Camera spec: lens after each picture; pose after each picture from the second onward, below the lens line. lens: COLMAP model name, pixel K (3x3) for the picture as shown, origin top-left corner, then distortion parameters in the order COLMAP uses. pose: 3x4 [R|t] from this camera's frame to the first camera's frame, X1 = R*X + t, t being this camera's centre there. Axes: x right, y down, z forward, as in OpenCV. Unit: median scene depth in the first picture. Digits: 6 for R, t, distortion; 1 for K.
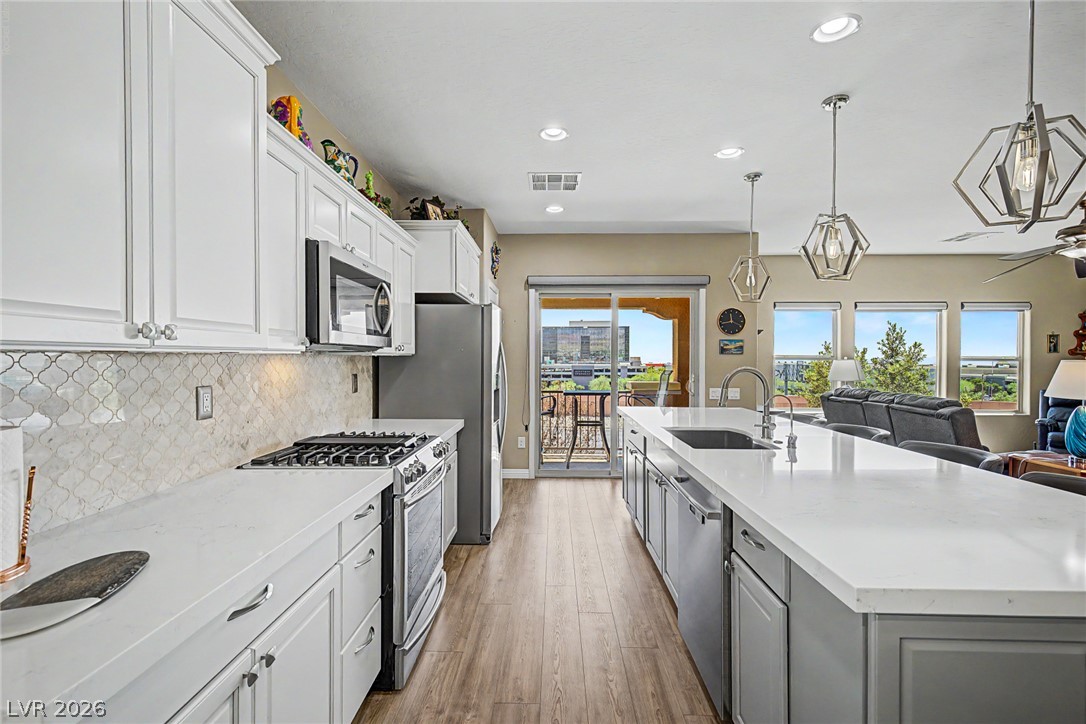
lens RADIAL K [[486.1, 0, 543.8], [0, 486.1, 361.7], [0, 0, 1]] dist [0.004057, -0.001538]
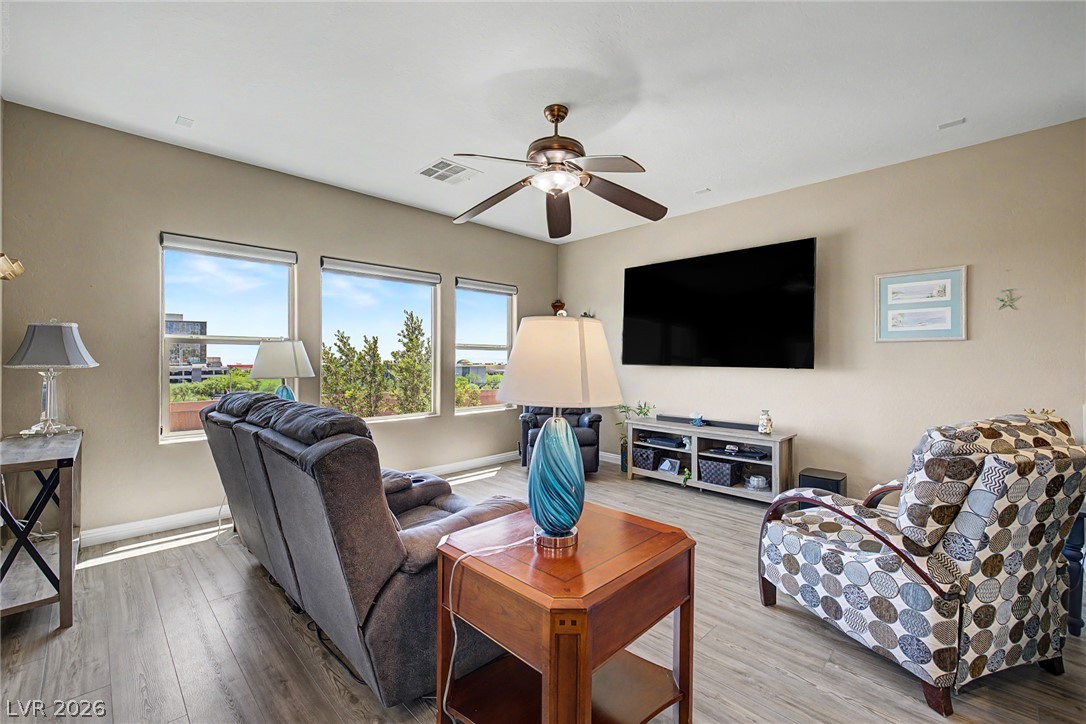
lens RADIAL K [[455.4, 0, 540.5], [0, 455.4, 360.4], [0, 0, 1]] dist [0.005704, -0.000453]
pose [[0.691869, -0.005067, 0.722006, 0.489189], [0.007496, 0.999972, -0.000166, 0.022908], [-0.721984, 0.005527, 0.691887, 0.446033]]
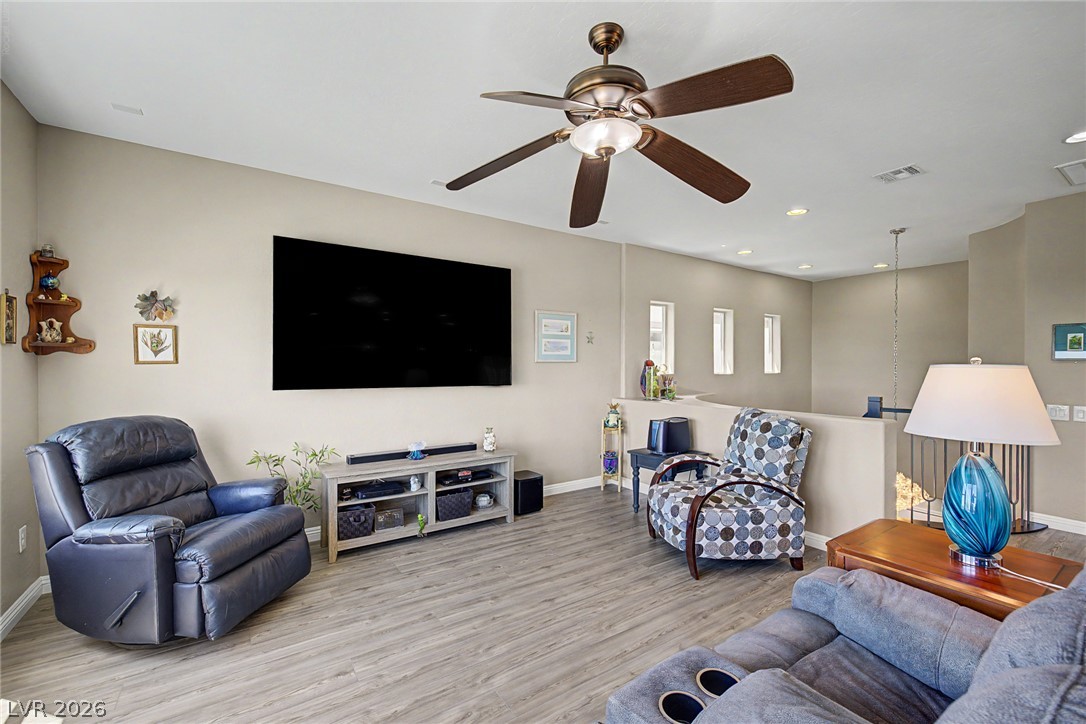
lens RADIAL K [[455.4, 0, 544.3], [0, 455.4, 368.6], [0, 0, 1]] dist [0.005704, -0.000453]
pose [[-0.579726, -0.015155, 0.814670, 0.609571], [0.002207, 0.999794, 0.020170, -0.006142], [-0.814808, 0.013491, -0.579574, 1.040658]]
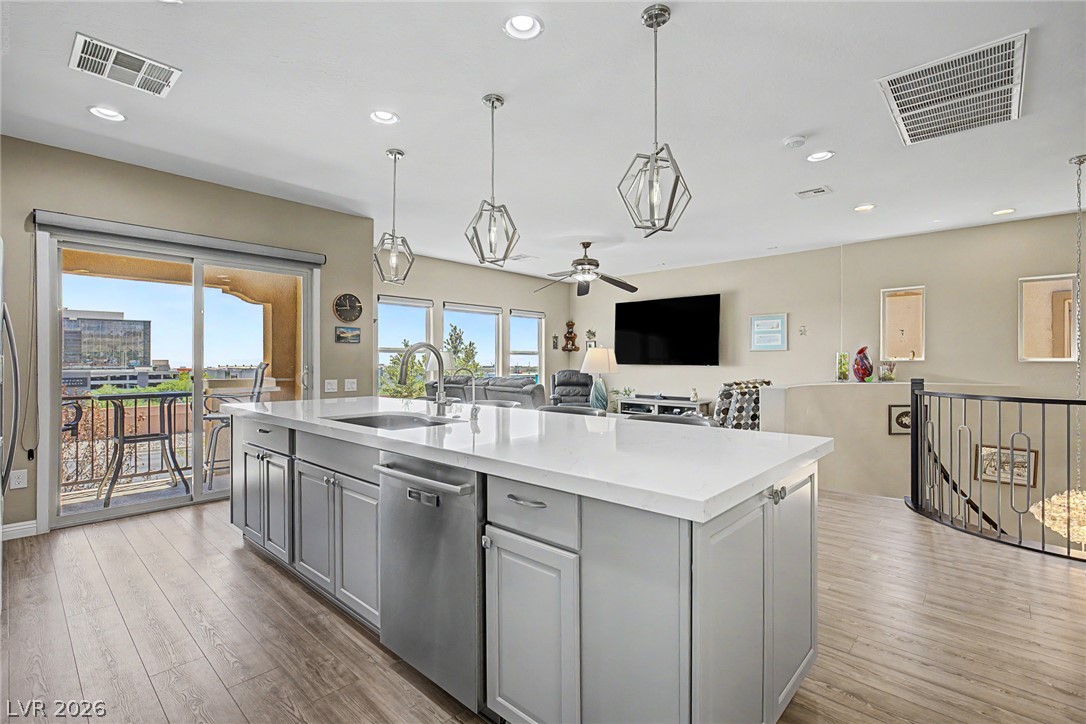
lens RADIAL K [[486.1, 0, 543.5], [0, 486.1, 362.9], [0, 0, 1]] dist [0.004057, -0.001538]
pose [[0.657899, -0.007008, 0.753074, -0.074148], [0.009659, 0.999953, 0.000868, 0.026045], [-0.753044, 0.006703, 0.657936, 0.097085]]
